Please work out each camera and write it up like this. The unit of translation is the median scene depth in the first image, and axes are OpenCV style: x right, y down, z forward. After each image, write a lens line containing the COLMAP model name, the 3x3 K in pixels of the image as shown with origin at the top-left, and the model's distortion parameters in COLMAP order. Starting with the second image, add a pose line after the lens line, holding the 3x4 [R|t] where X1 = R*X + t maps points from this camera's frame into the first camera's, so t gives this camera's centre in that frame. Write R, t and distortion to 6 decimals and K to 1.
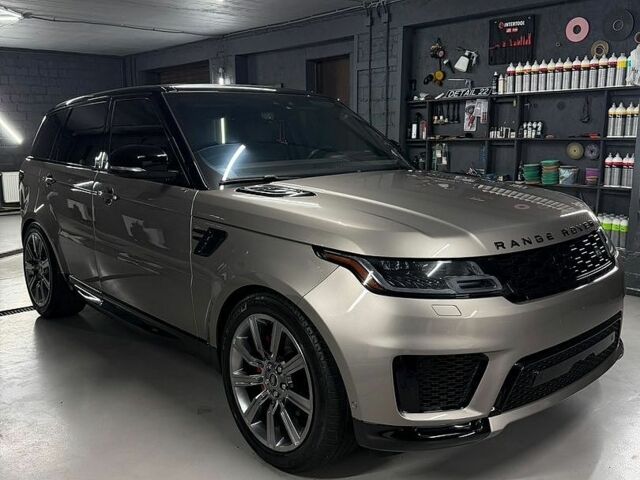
lens RADIAL K [[596.0, 0, 320.0], [0, 596.0, 240.0], [0, 0, 1]] dist [0.111566, -0.215625]
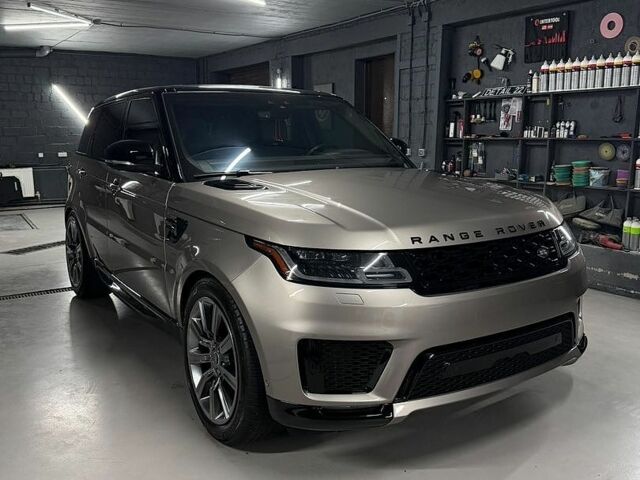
lens RADIAL K [[596.0, 0, 320.0], [0, 596.0, 240.0], [0, 0, 1]] dist [0.111566, -0.215625]
pose [[0.987635, 0.033503, -0.153152, 0.117511], [-0.033221, 0.999438, 0.004398, 0.003818], [0.153213, 0.000744, 0.988193, -0.019334]]
